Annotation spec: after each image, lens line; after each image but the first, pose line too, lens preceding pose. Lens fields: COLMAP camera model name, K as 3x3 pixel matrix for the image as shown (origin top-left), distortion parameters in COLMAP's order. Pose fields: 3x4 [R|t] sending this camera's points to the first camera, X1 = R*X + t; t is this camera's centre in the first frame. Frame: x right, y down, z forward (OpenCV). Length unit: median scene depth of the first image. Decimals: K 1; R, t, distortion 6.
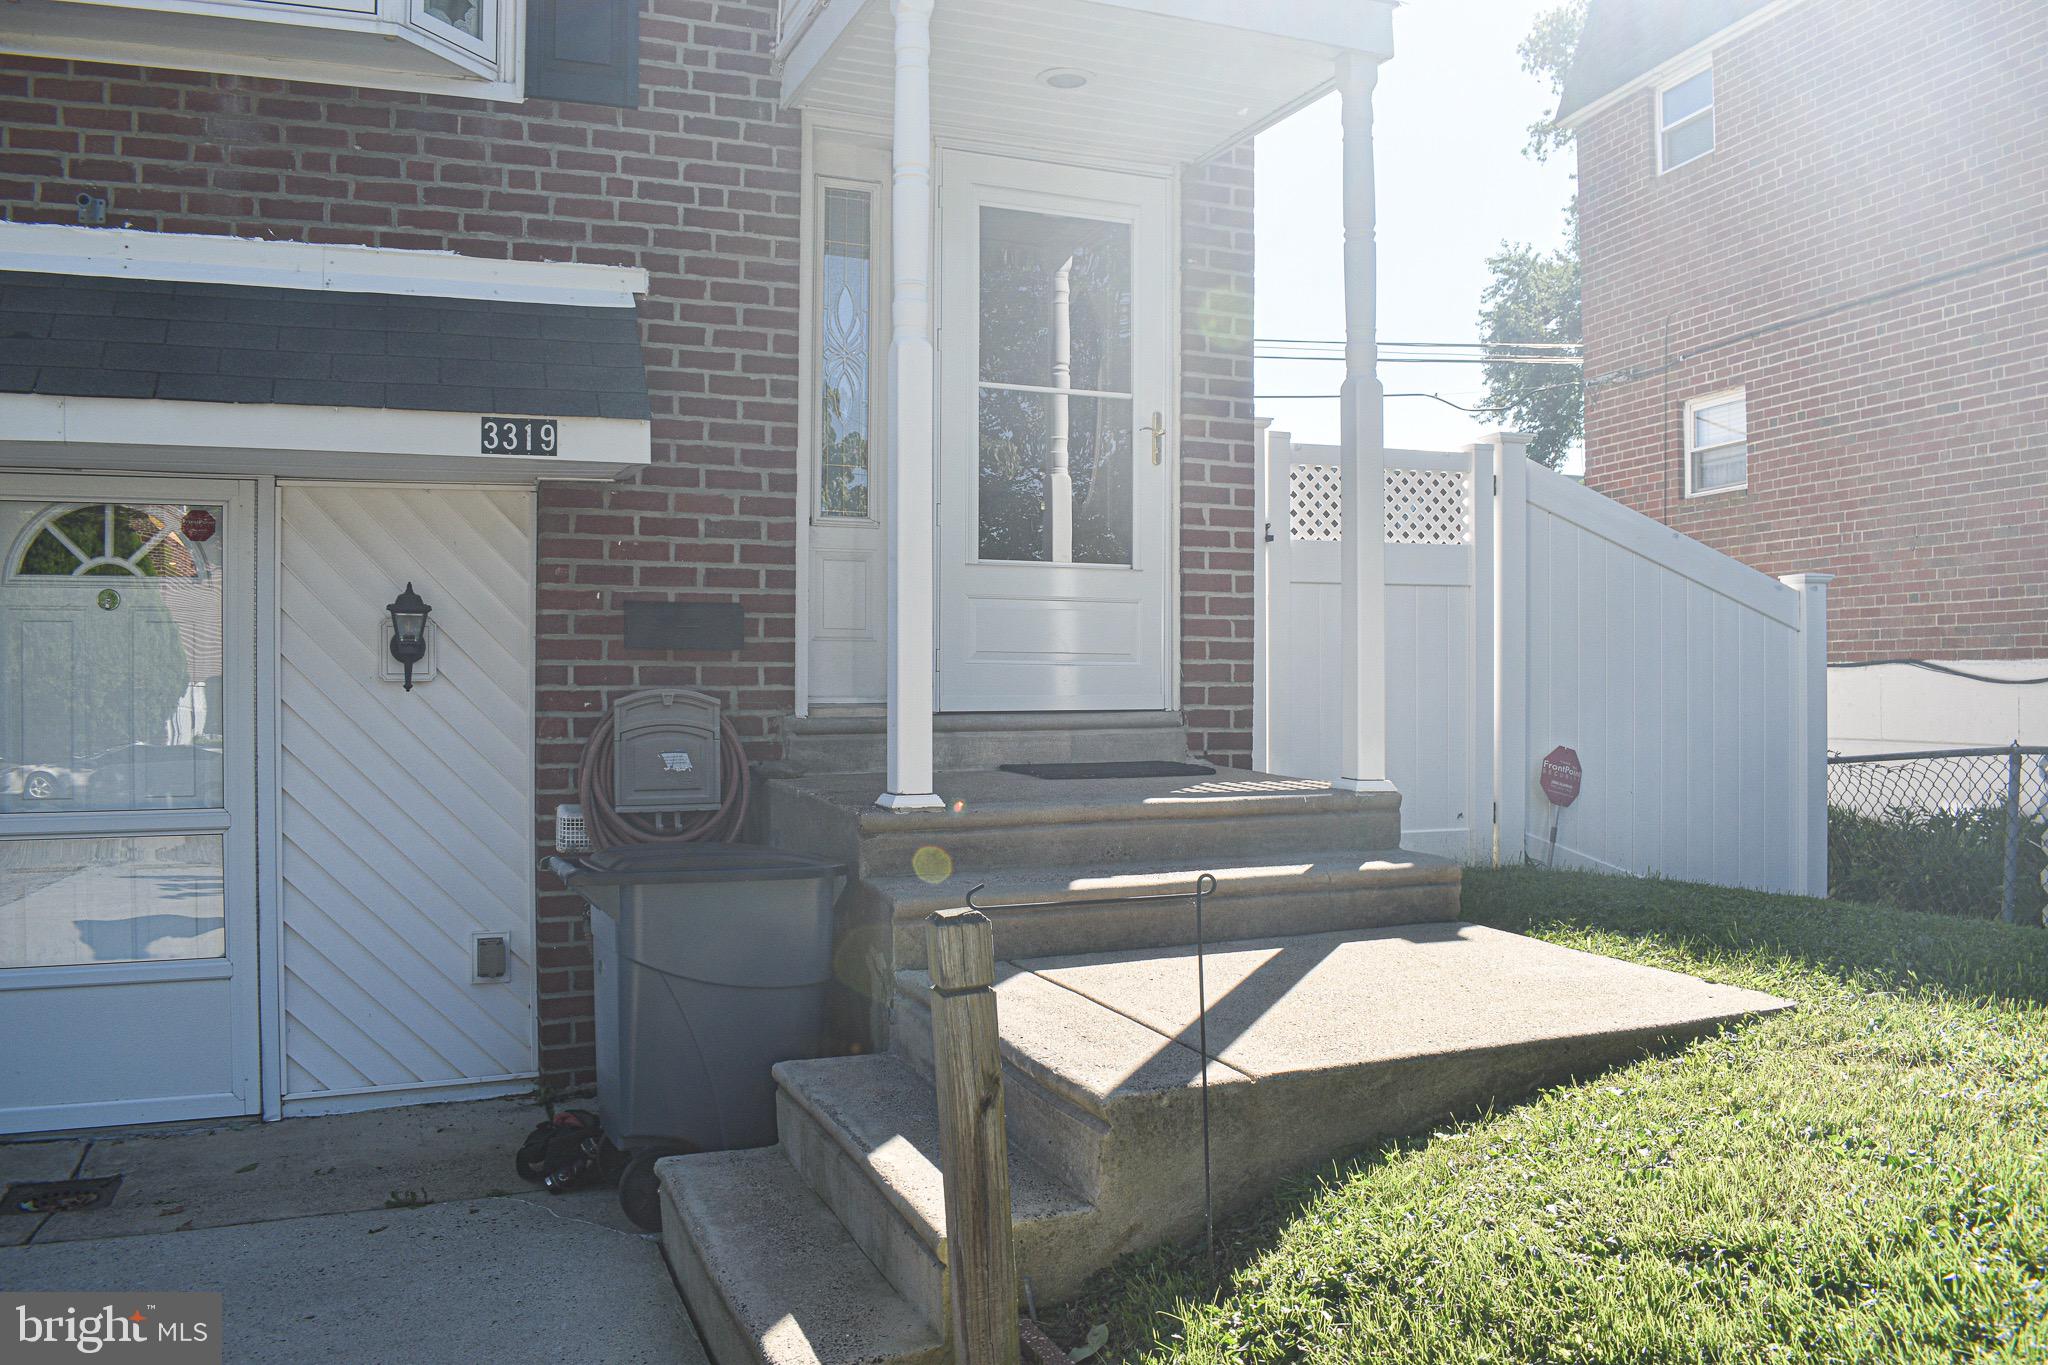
lens RADIAL K [[1594.4, 0, 1024.8], [0, 1594.4, 690.1], [0, 0, 1]] dist [-0.097937, 0.019321]
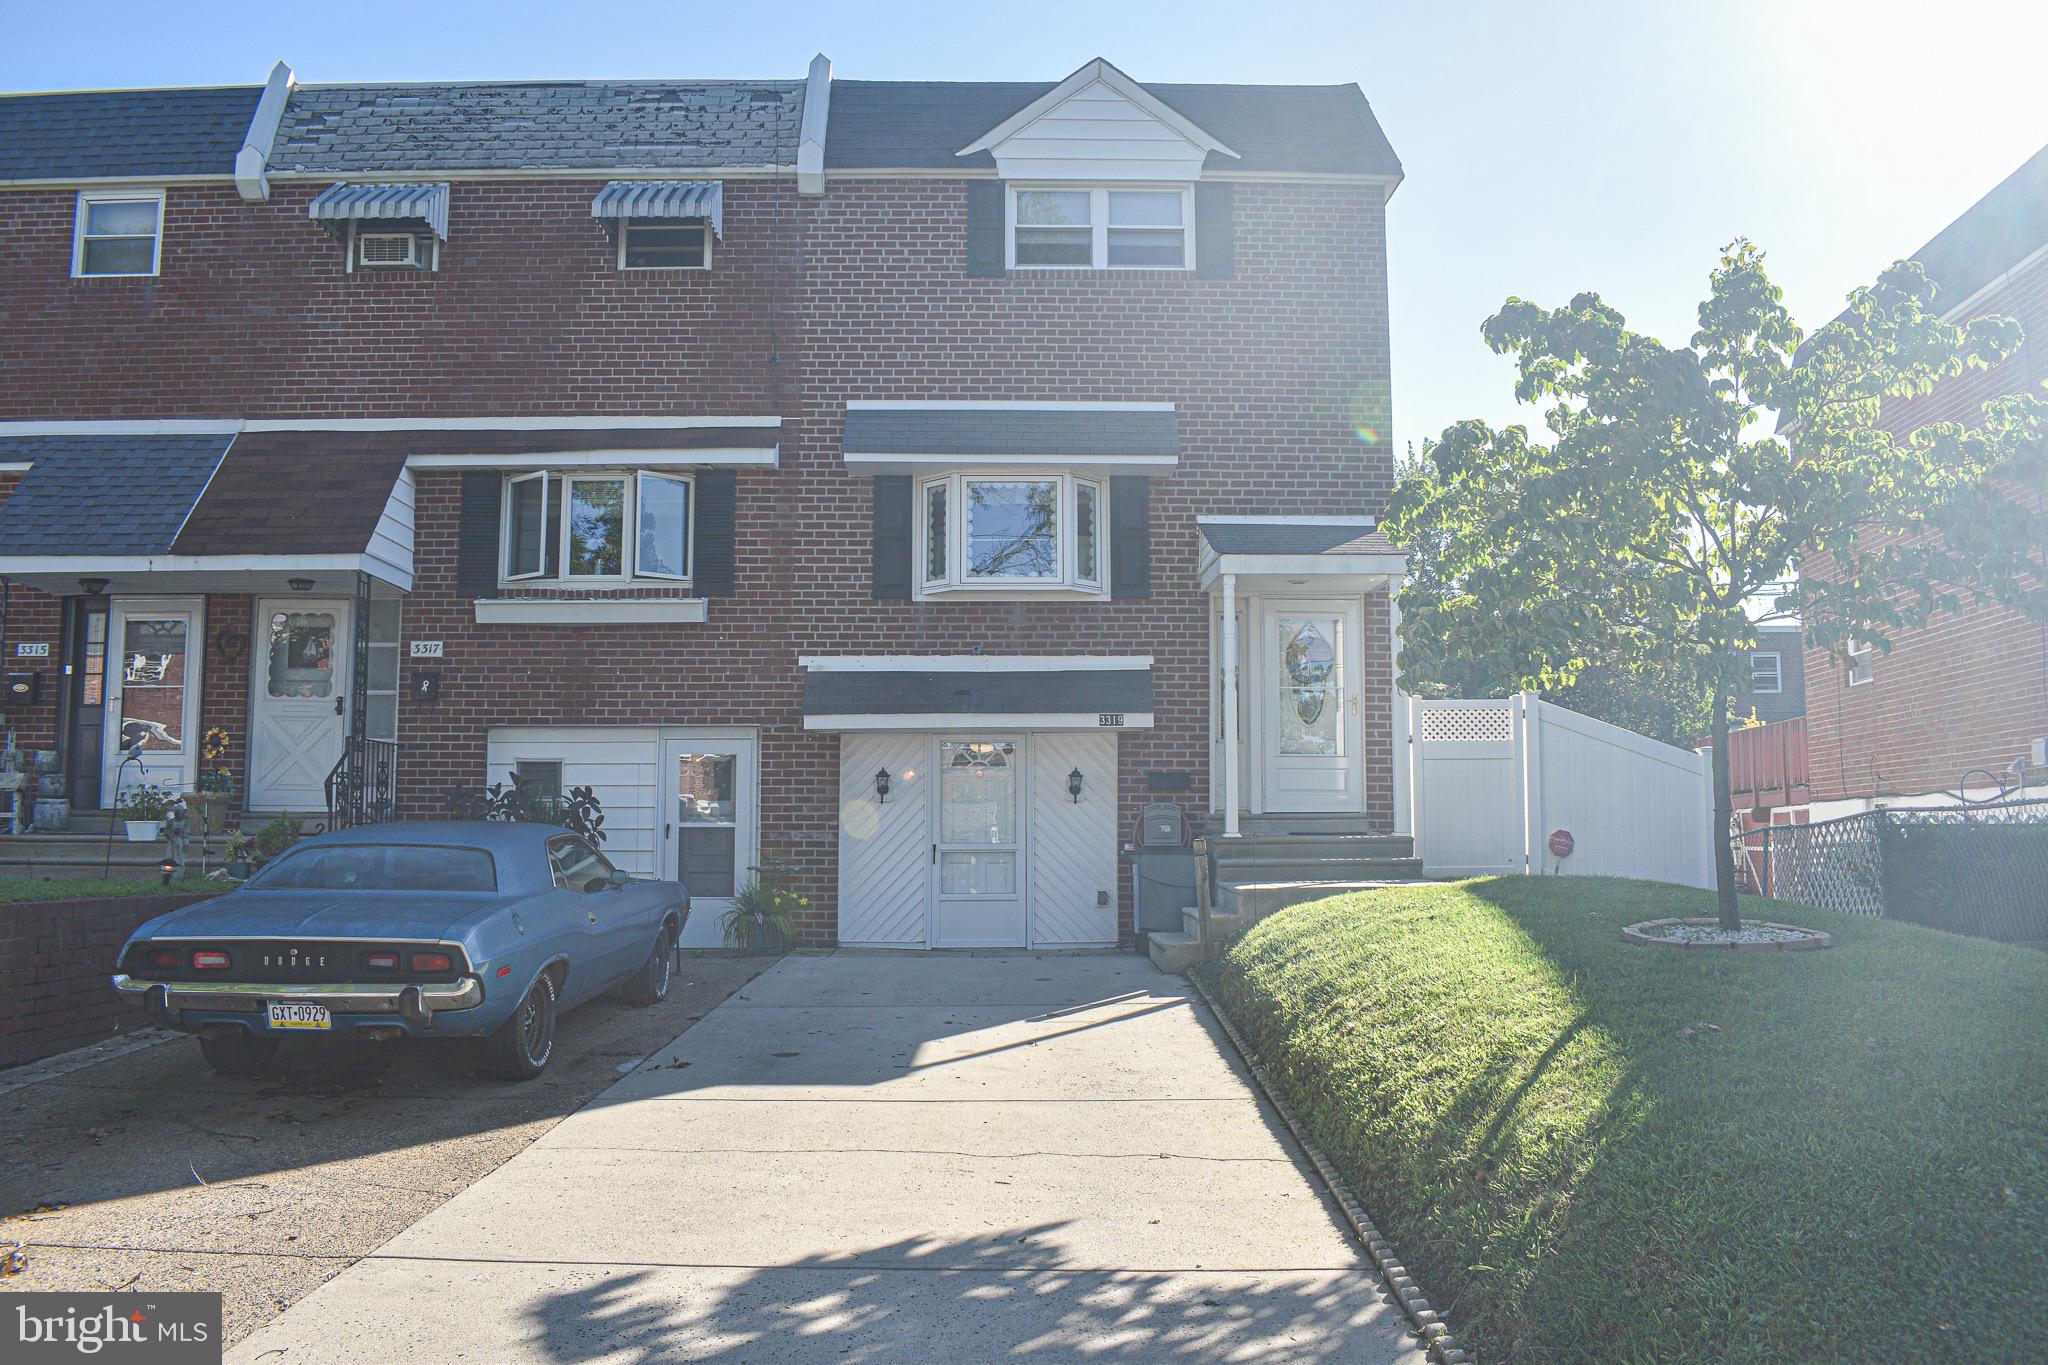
lens RADIAL K [[1594.4, 0, 1024.9], [0, 1594.4, 682.7], [0, 0, 1]] dist [-0.097937, 0.019321]
pose [[0.933594, -0.035012, -0.356618, 0.566586], [-0.002819, 0.994467, -0.105016, 0.084539], [0.358322, 0.099047, 0.928329, -1.750378]]
